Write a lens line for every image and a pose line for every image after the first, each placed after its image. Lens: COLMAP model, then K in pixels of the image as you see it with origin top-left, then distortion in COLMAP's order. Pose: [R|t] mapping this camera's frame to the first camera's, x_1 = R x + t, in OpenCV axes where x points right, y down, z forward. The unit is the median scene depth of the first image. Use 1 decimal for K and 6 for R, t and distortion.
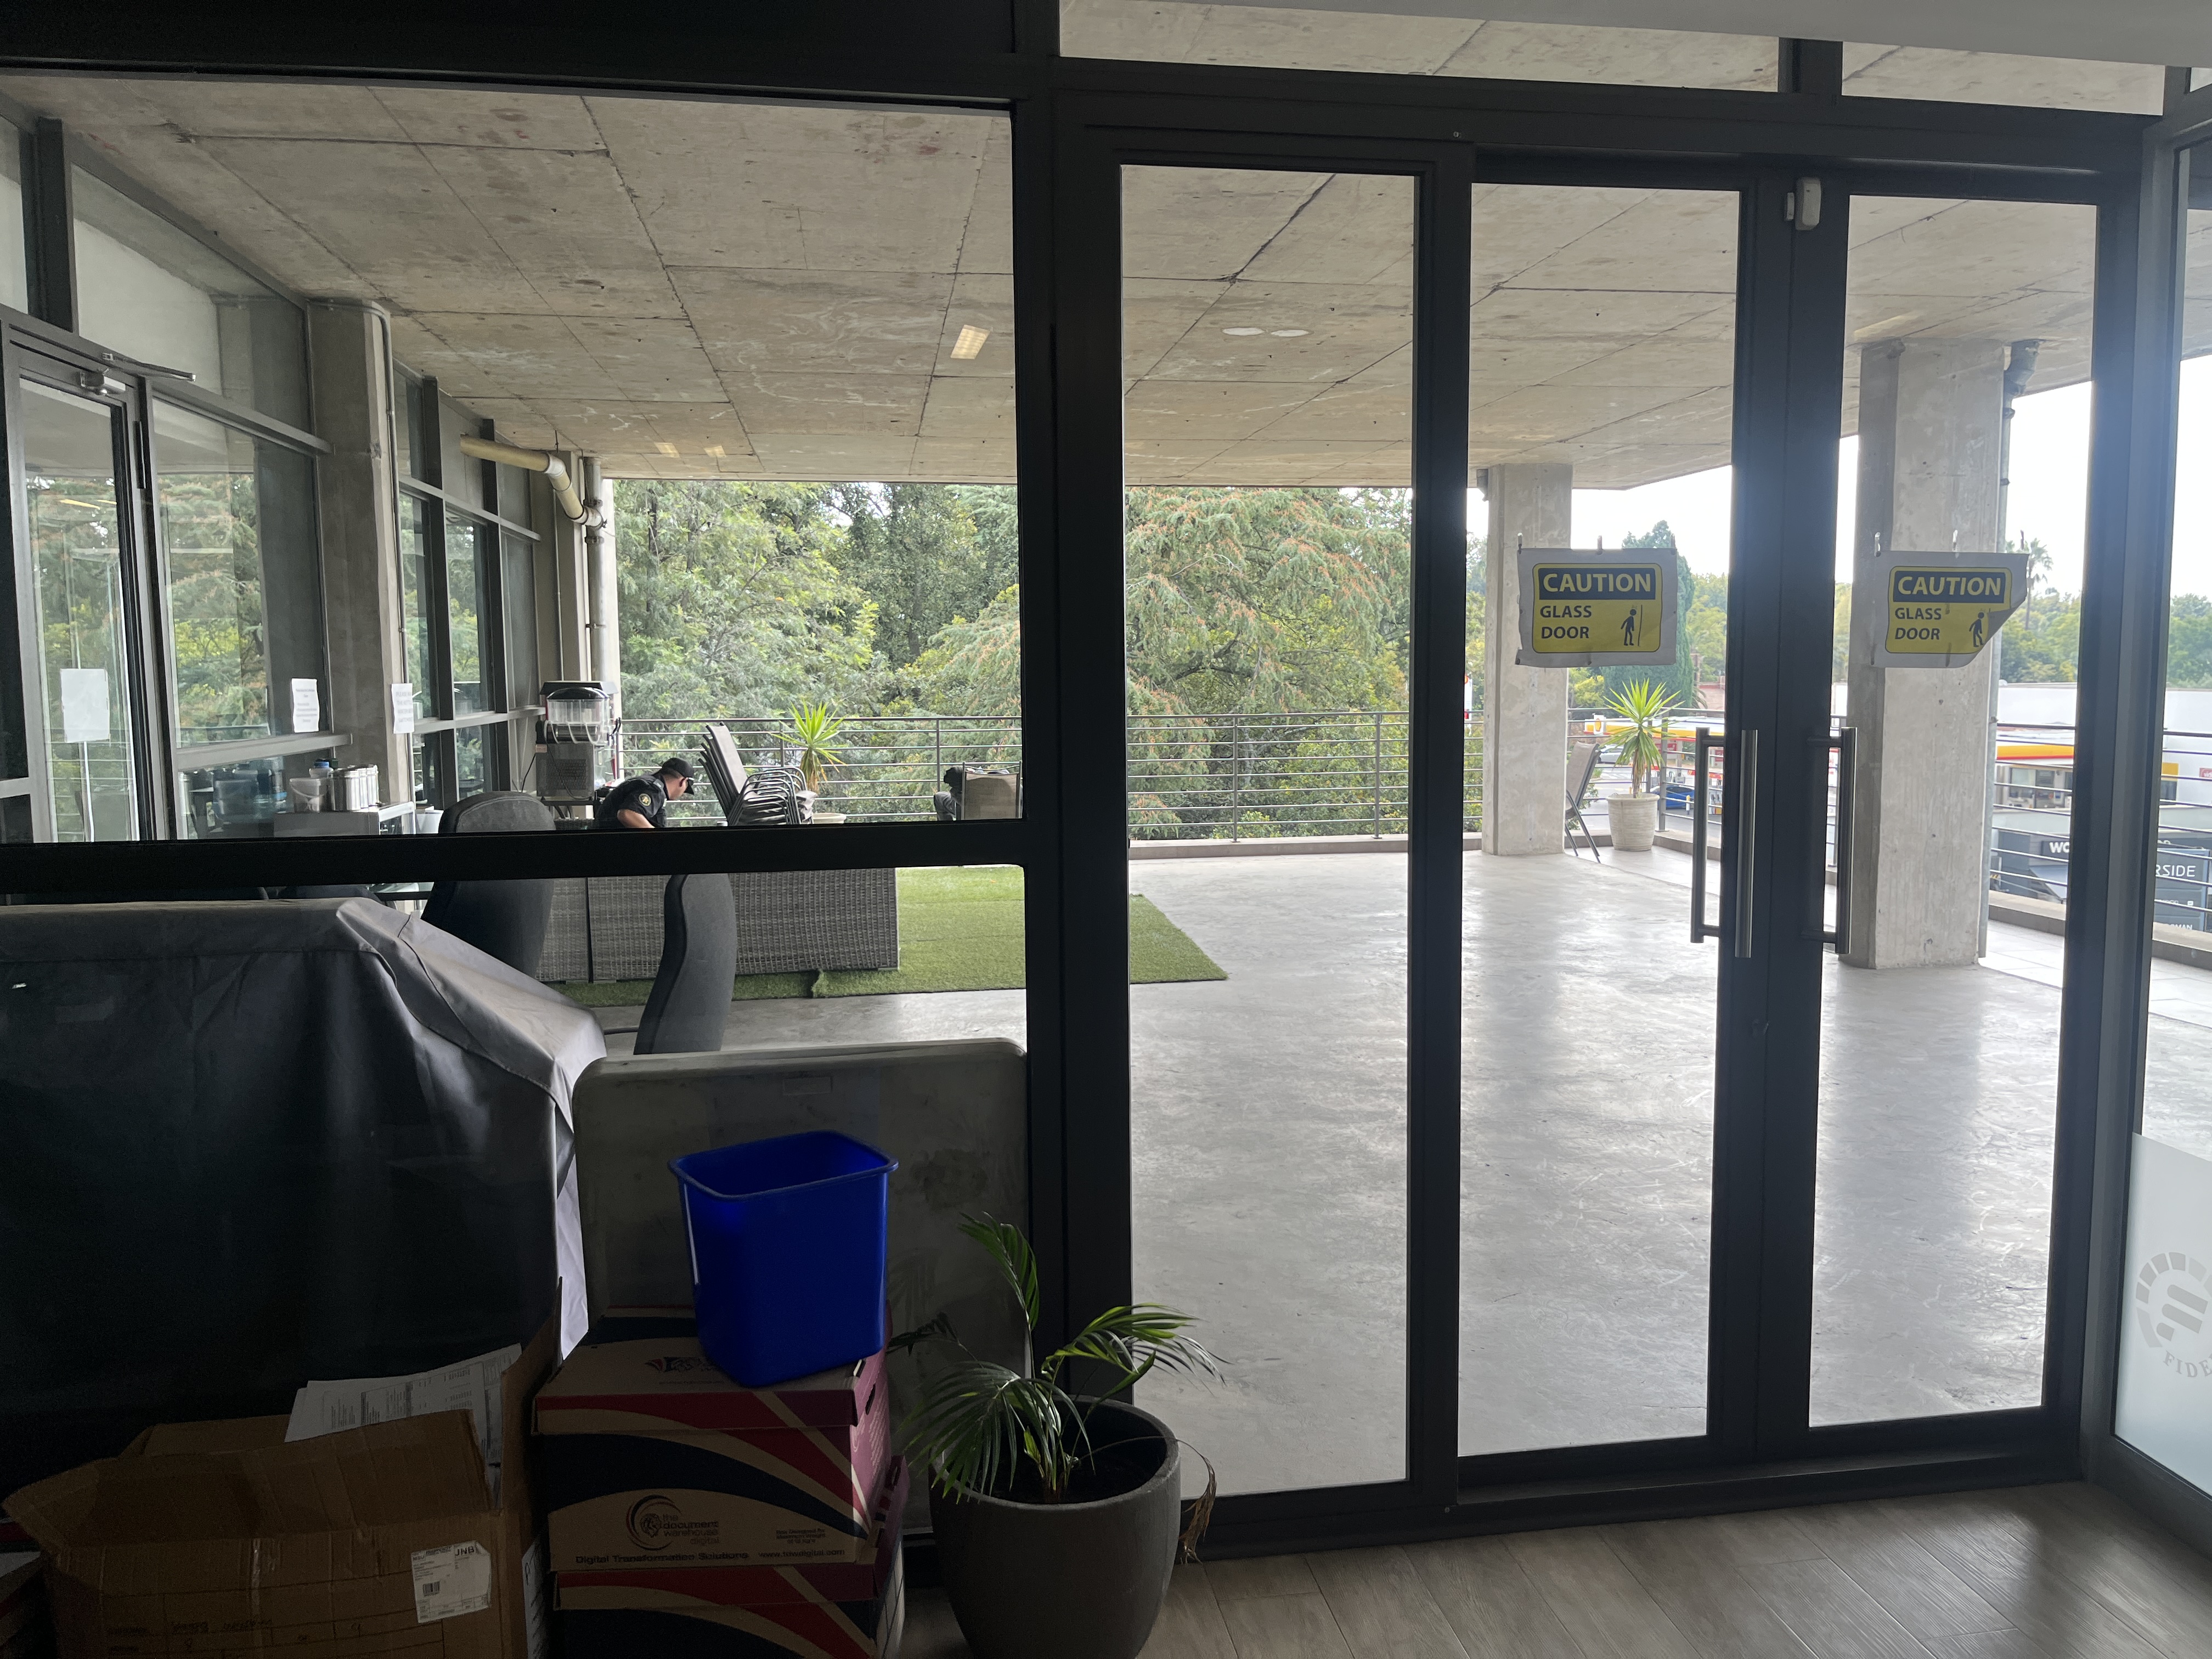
lens RADIAL K [[1692.0, 0, 1146.3], [0, 1692.0, 835.9], [0, 0, 1]] dist [0.006101, 0.000016]
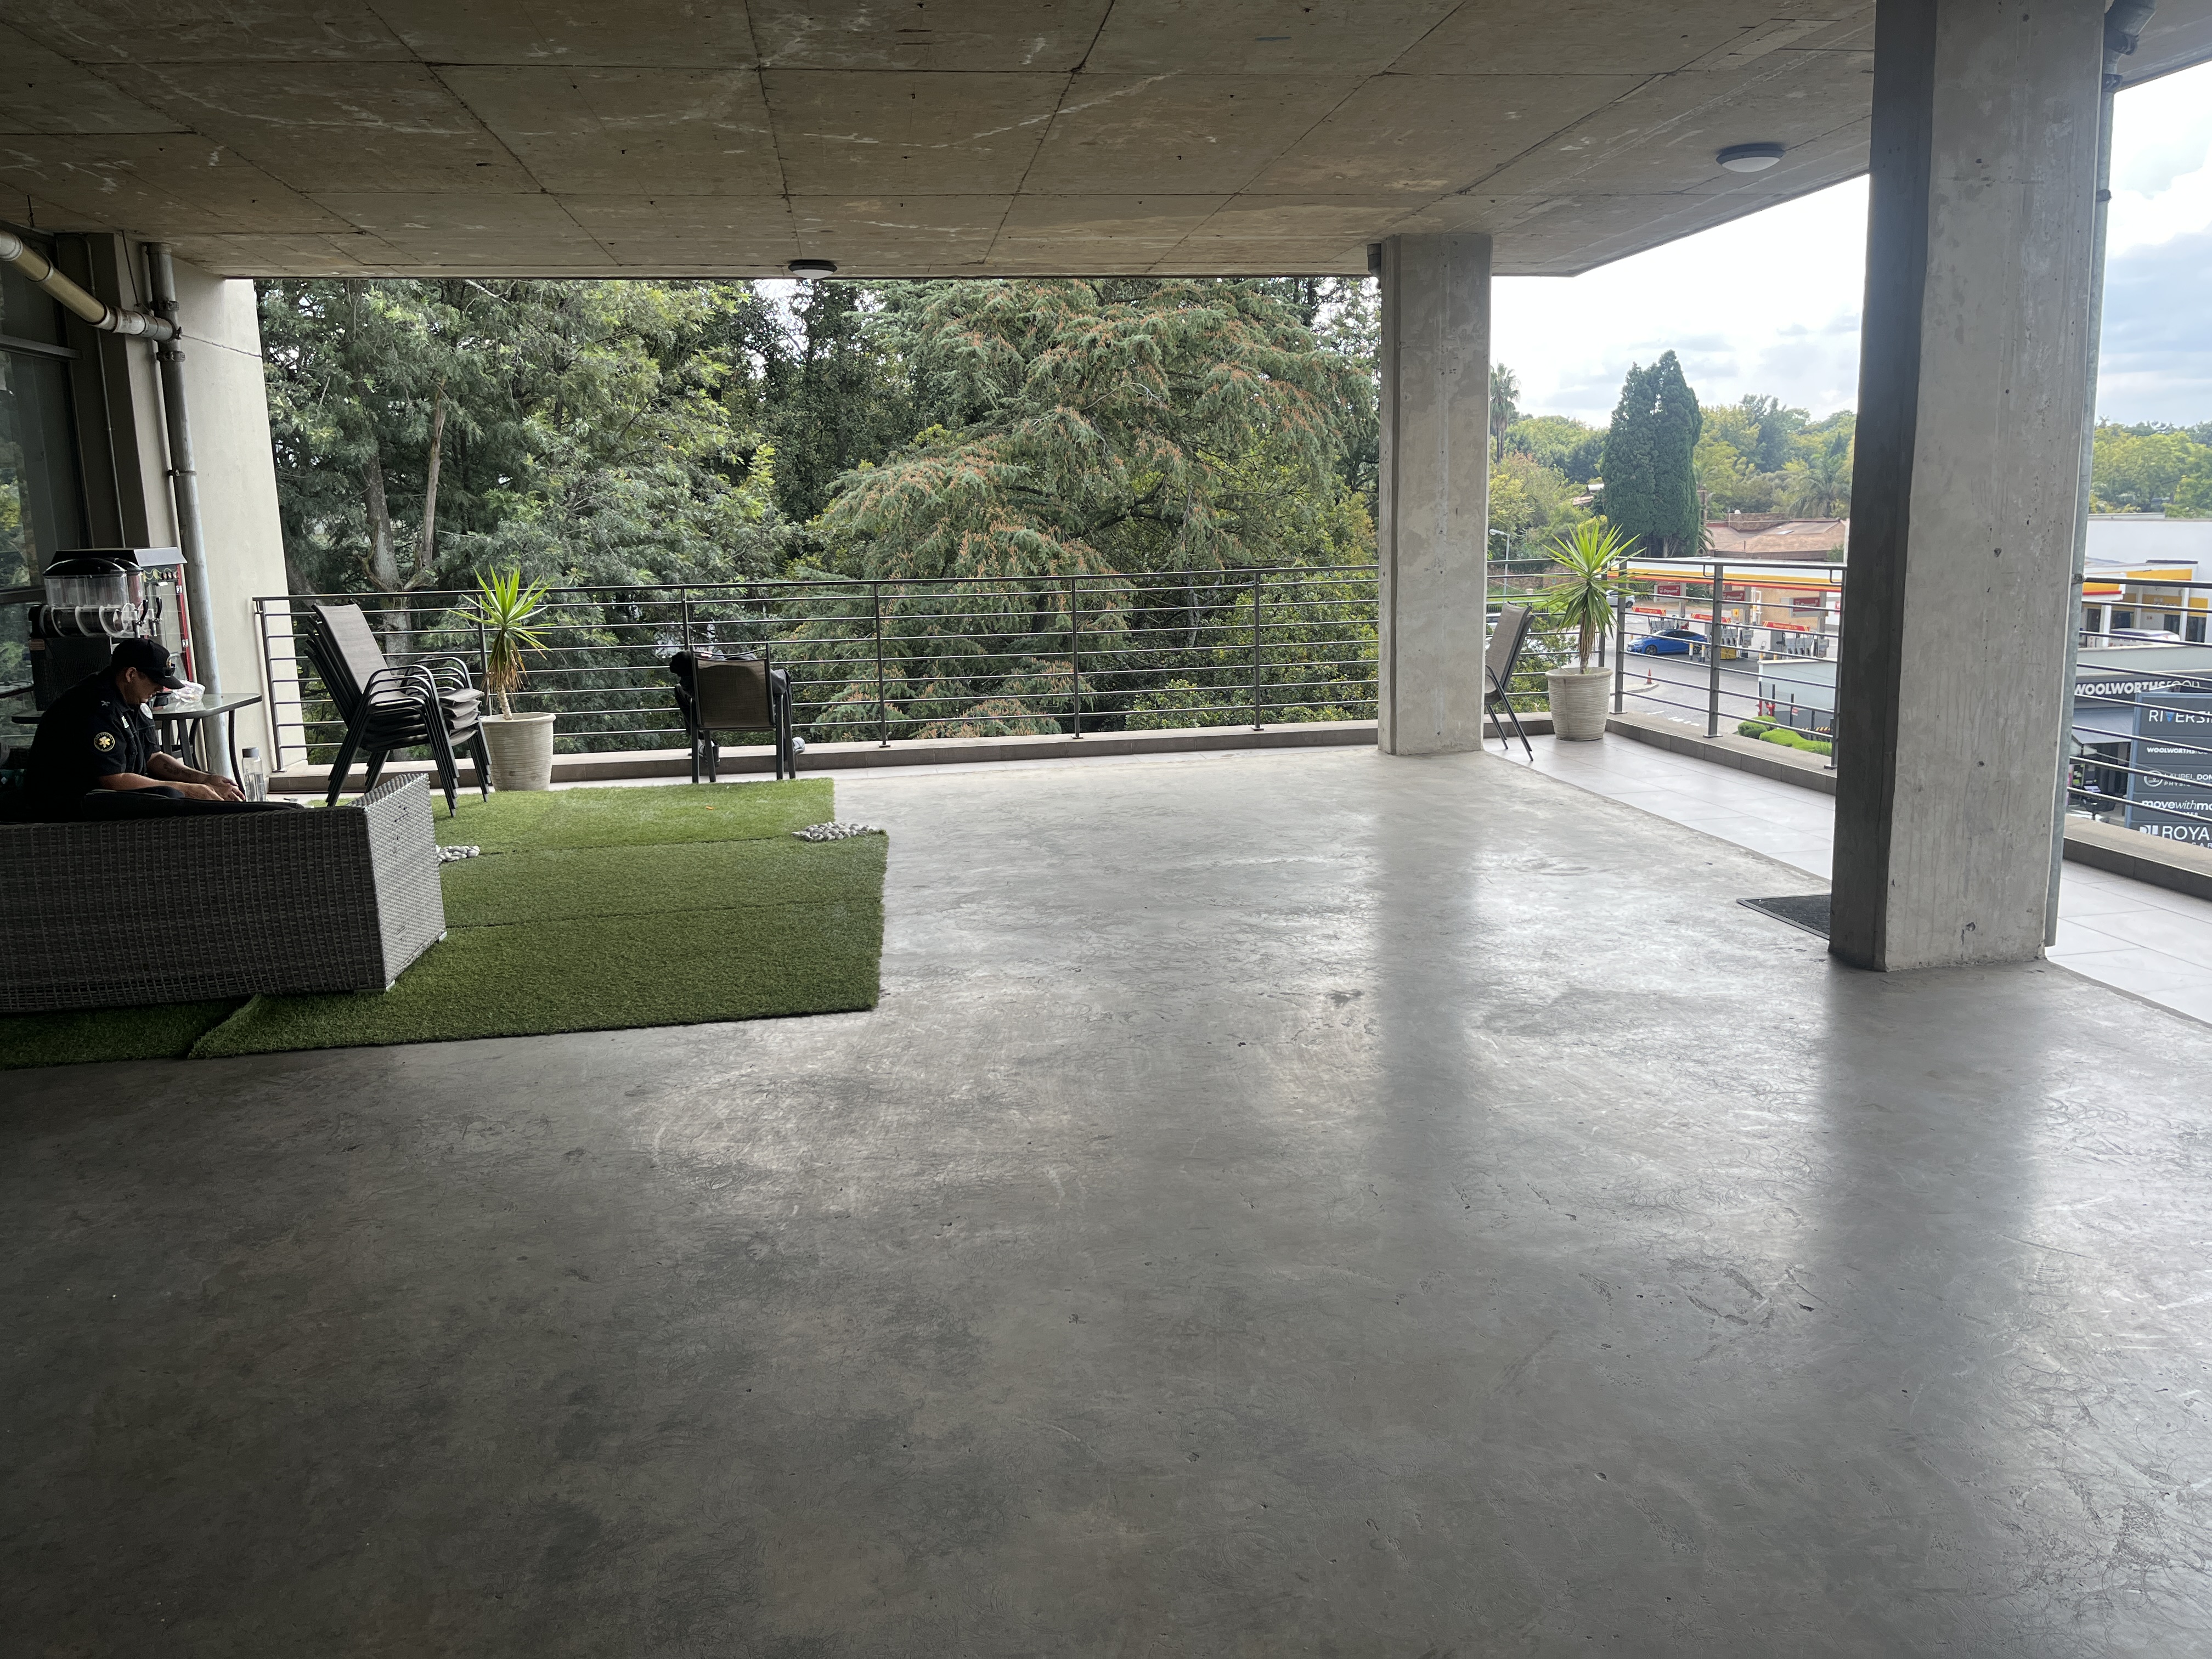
lens RADIAL K [[1701.9, 0, 1133.6], [0, 1701.9, 815.5], [0, 0, 1]] dist [0.001260, -0.008365]
pose [[0.999818, -0.015675, -0.010848, 0.095764], [0.016449, 0.997025, 0.075298, -0.021282], [0.009635, -0.075462, 0.997102, 0.223756]]
